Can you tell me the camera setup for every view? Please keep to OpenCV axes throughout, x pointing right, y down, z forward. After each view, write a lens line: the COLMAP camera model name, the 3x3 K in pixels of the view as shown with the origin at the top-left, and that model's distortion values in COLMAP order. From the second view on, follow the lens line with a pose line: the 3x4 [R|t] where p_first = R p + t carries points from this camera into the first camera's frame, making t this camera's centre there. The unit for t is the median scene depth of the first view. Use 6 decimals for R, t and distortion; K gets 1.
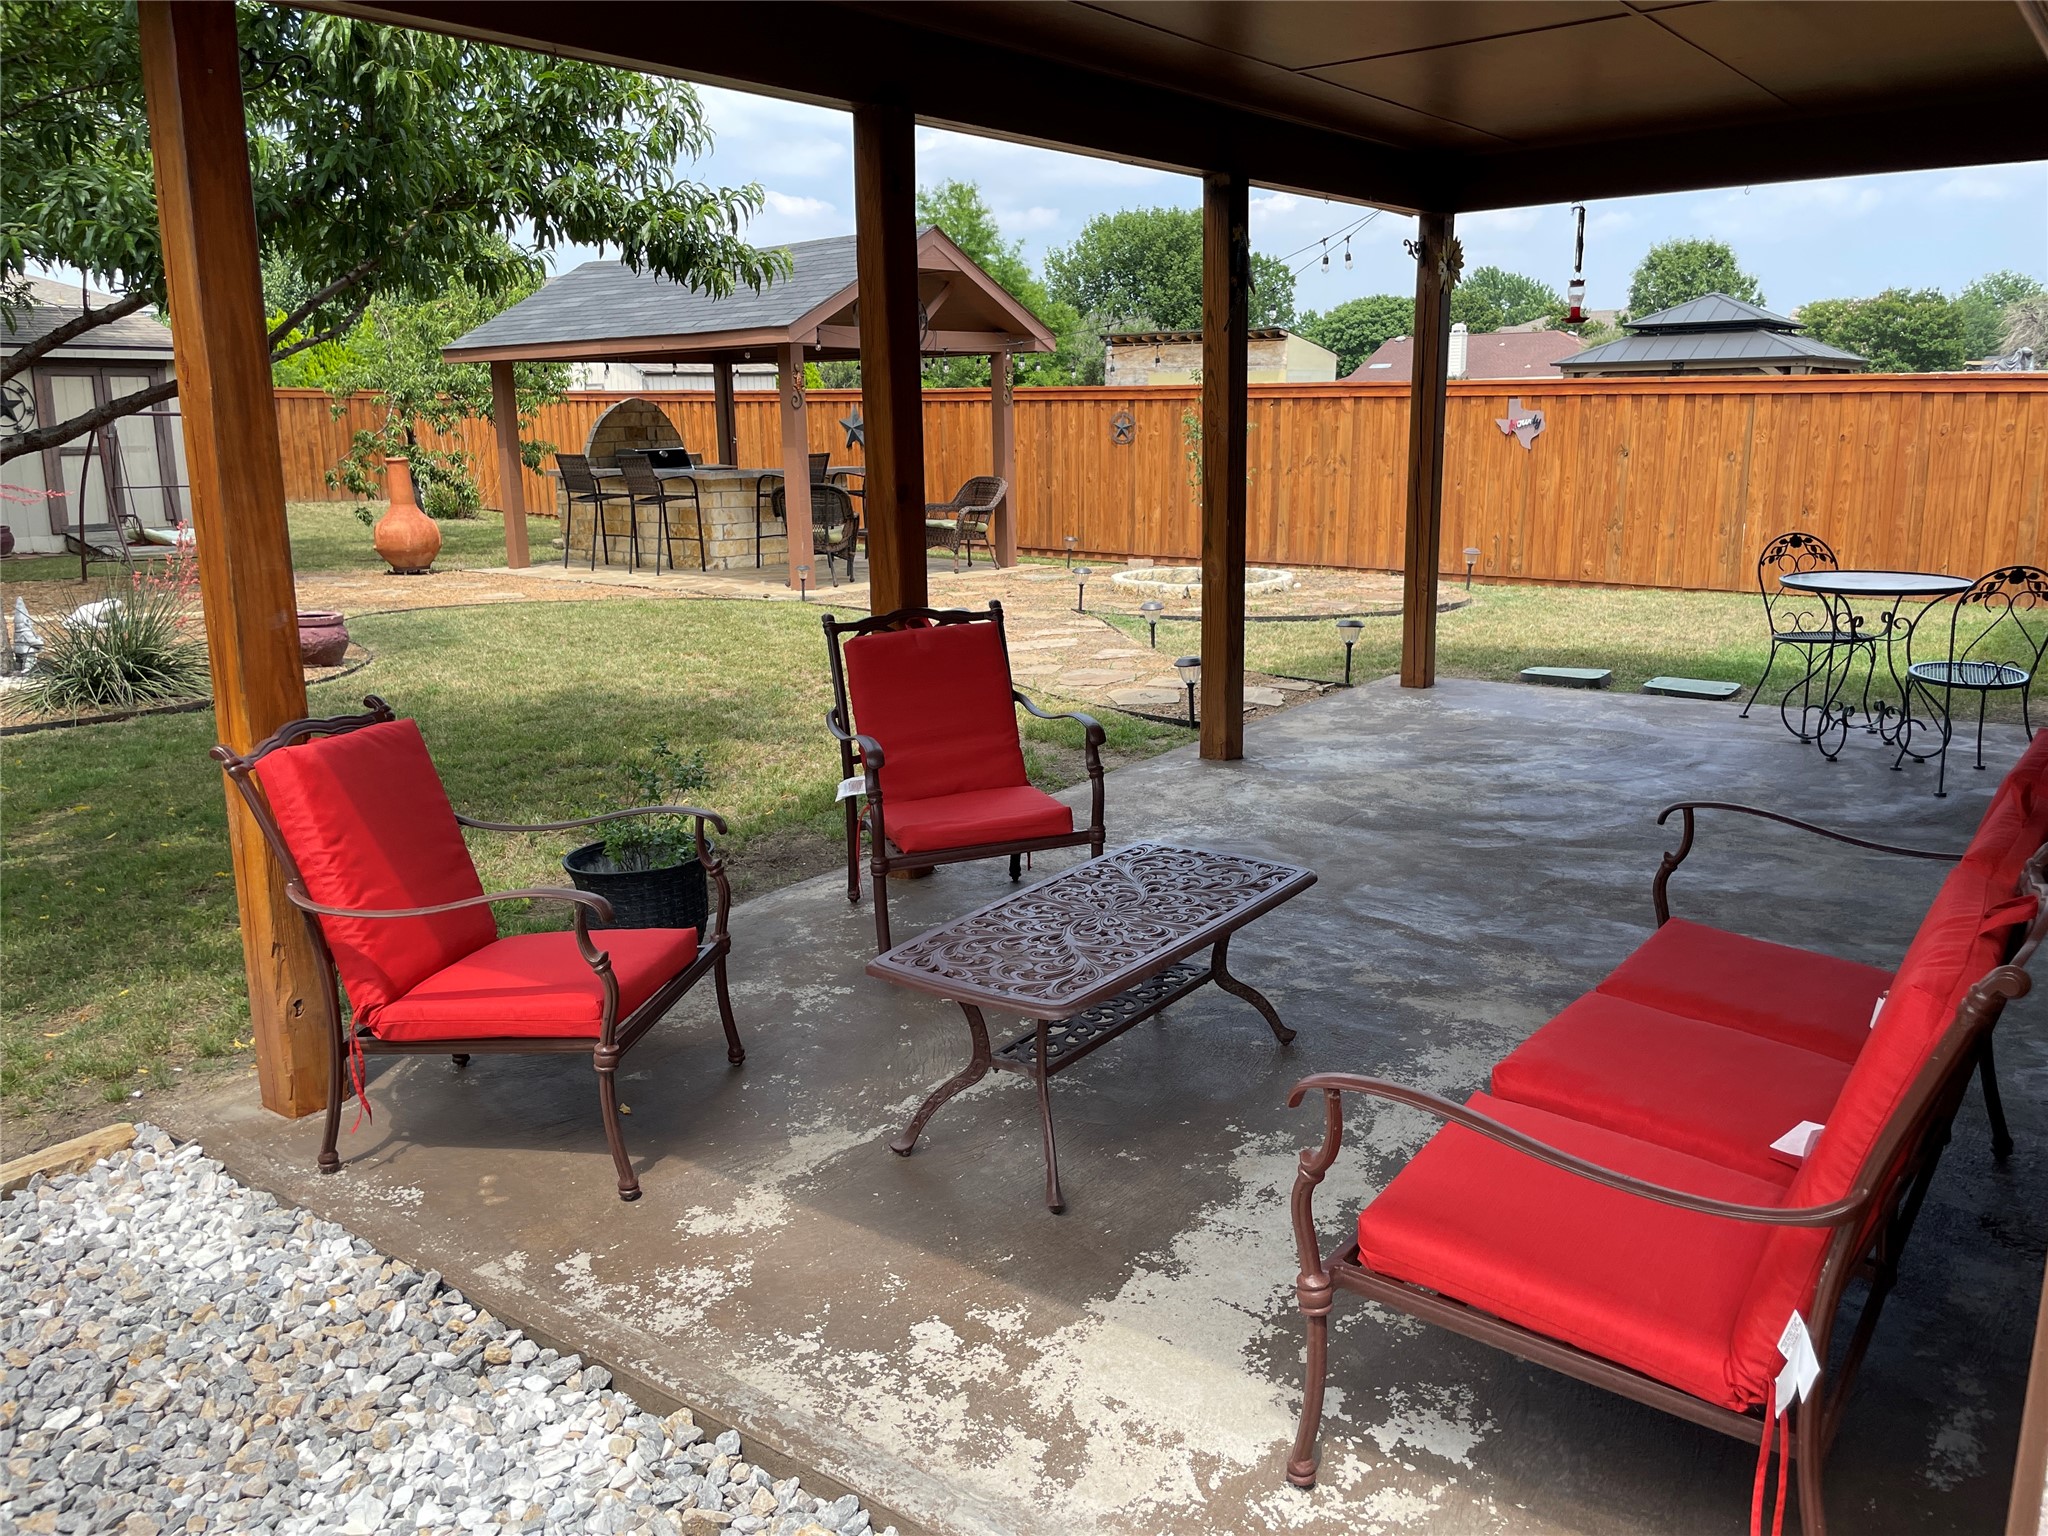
lens RADIAL K [[1557.3, 0, 1020.9], [0, 1557.3, 774.5], [0, 0, 1]] dist [0.052699, -0.061749]
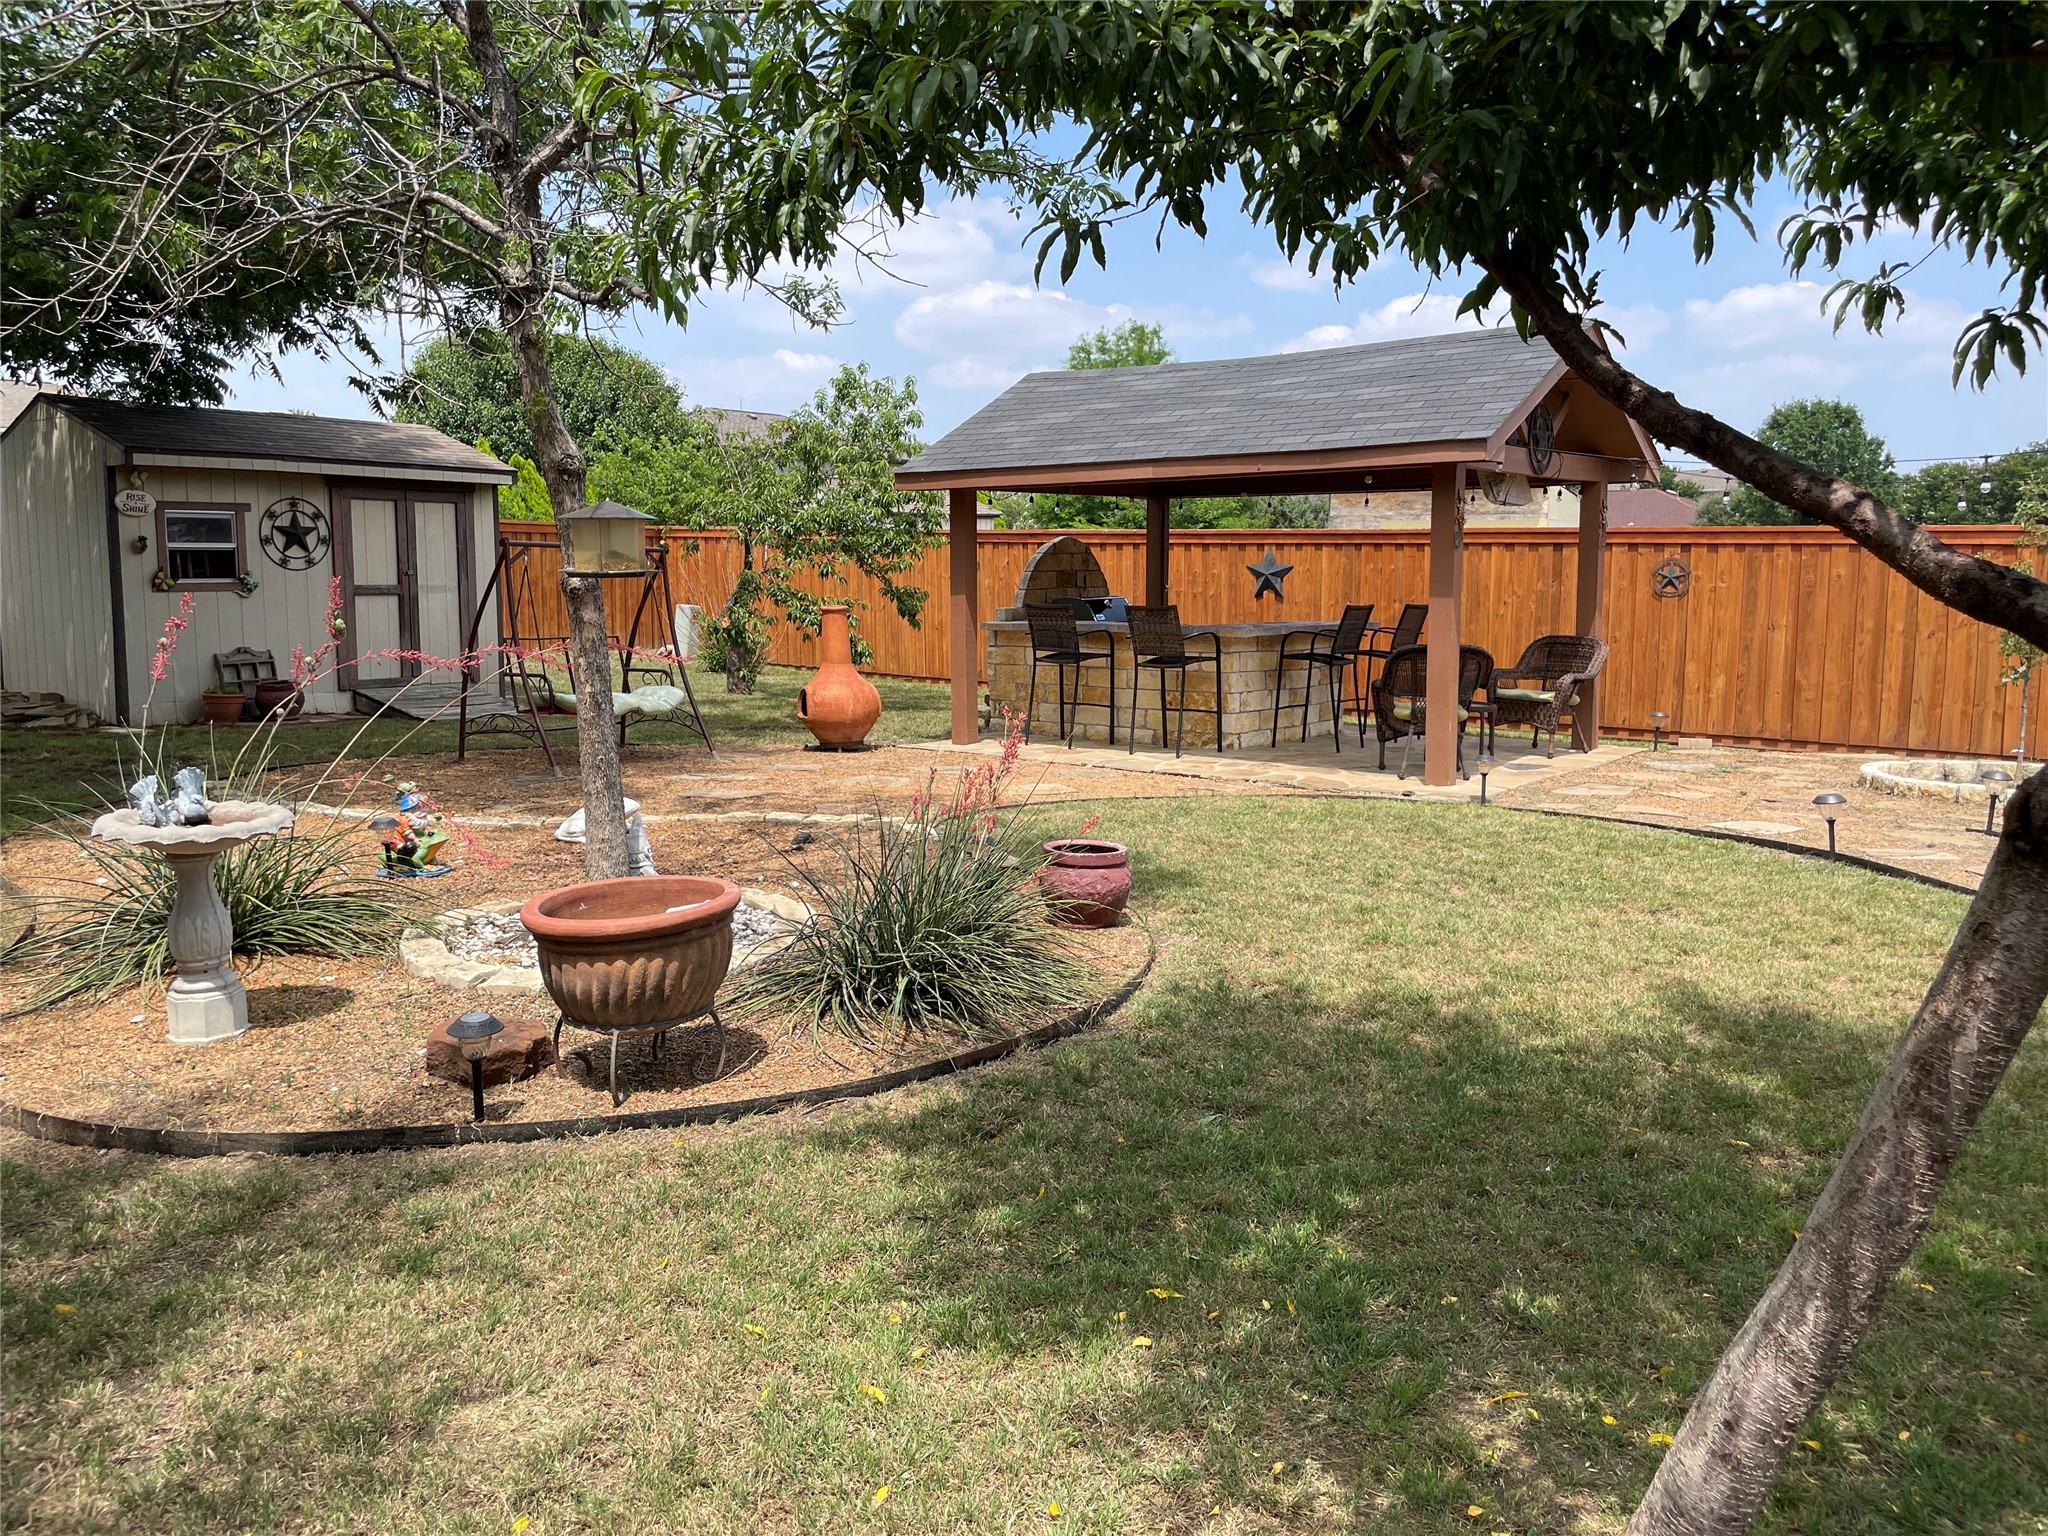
lens RADIAL K [[1557.3, 0, 1040.3], [0, 1557.3, 768.9], [0, 0, 1]] dist [0.052699, -0.061749]
pose [[0.999822, 0.013480, 0.013207, -0.276155], [-0.012152, 0.995314, -0.095930, -0.041731], [-0.014438, 0.095752, 0.995301, 0.205541]]
